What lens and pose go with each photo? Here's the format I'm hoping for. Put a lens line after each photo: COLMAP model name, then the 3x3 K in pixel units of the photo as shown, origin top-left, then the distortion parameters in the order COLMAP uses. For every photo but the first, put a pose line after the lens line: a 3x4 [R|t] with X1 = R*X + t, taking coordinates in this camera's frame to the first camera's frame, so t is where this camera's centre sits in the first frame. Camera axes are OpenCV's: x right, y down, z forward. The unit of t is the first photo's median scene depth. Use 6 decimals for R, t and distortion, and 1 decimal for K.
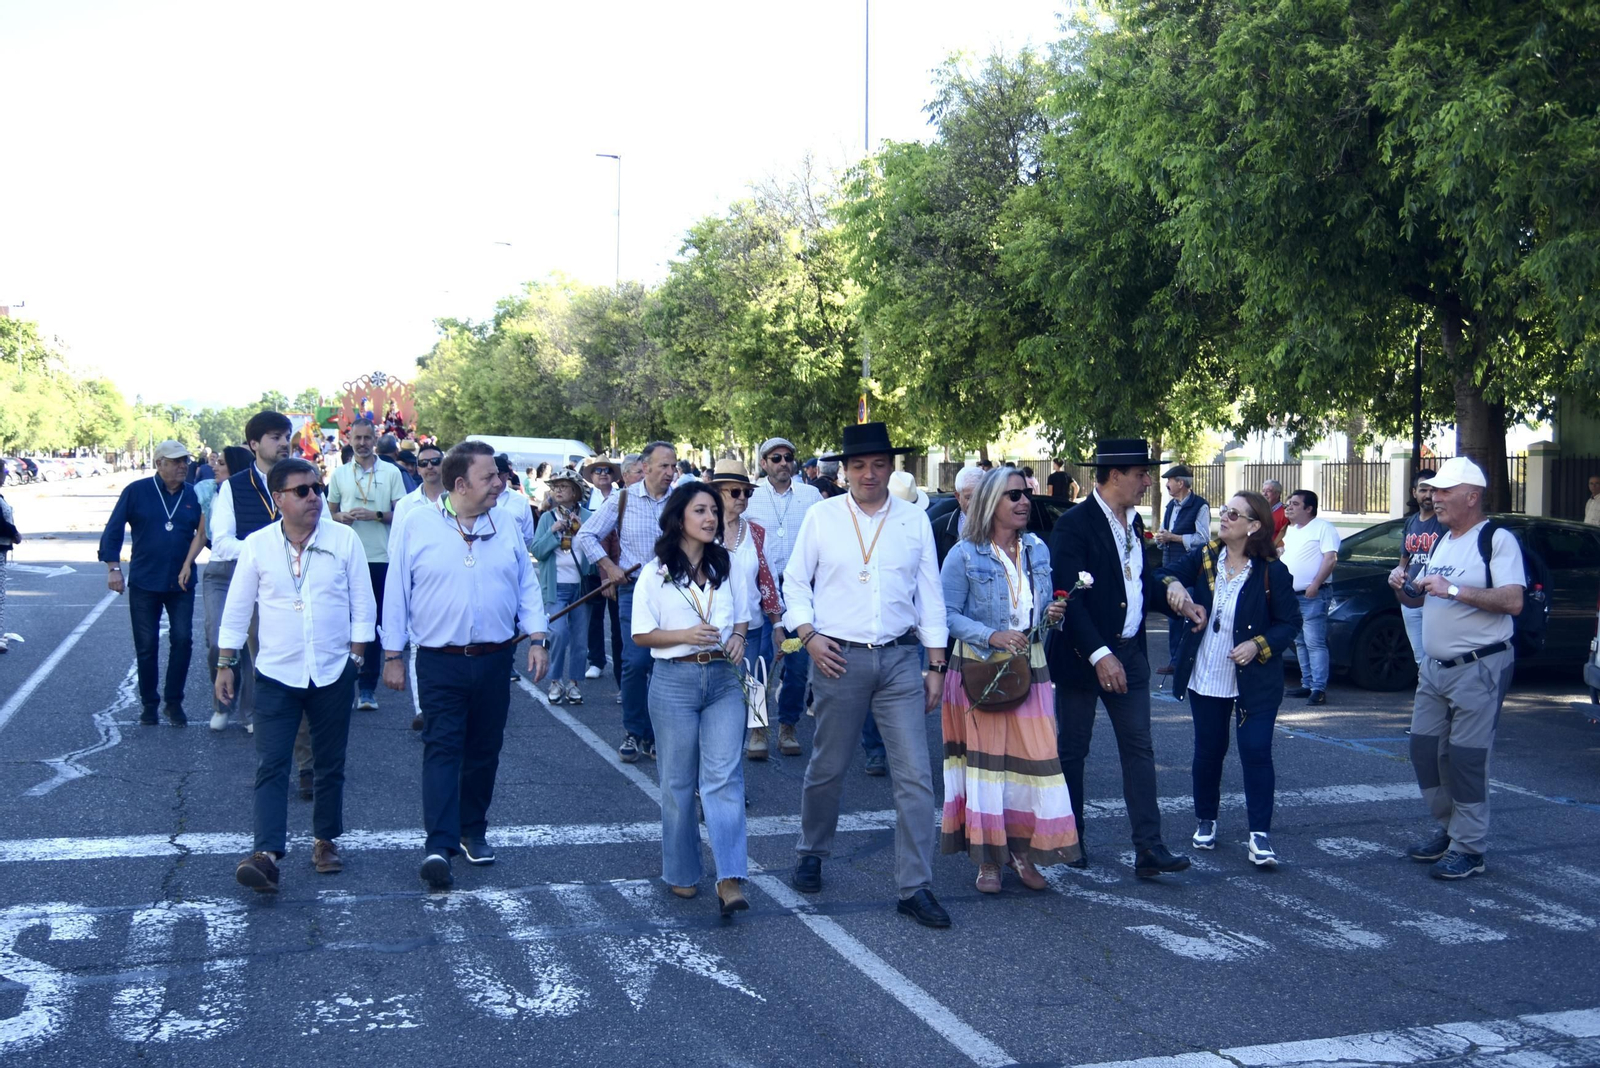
lens RADIAL K [[1673.2, 0, 803.2], [0, 1673.2, 532.4], [0, 0, 1]] dist [-0.006350, 0.000000]
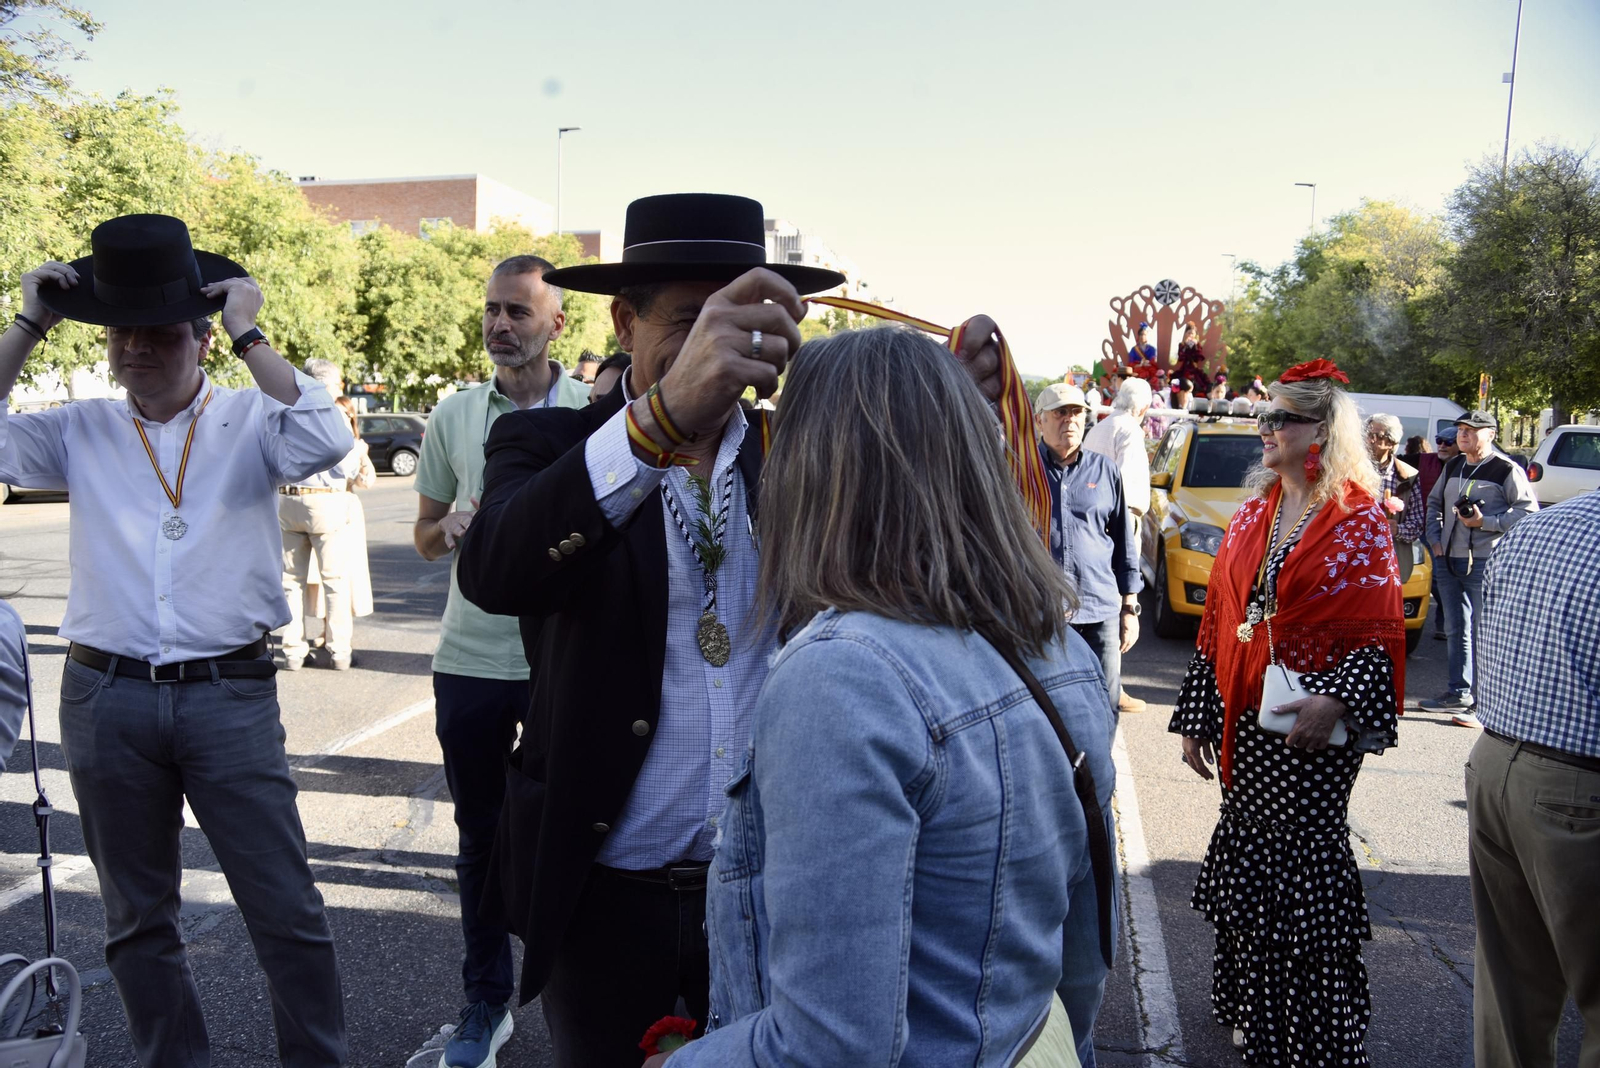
lens RADIAL K [[1348.9, 0, 802.8], [0, 1348.9, 533.9], [0, 0, 1]] dist [-0.088491, 0.076270]
pose [[0.874368, 0.054199, -0.482227, -0.085378], [-0.034668, 0.998181, 0.049328, -0.014433], [0.484023, -0.026413, 0.874657, 0.332373]]
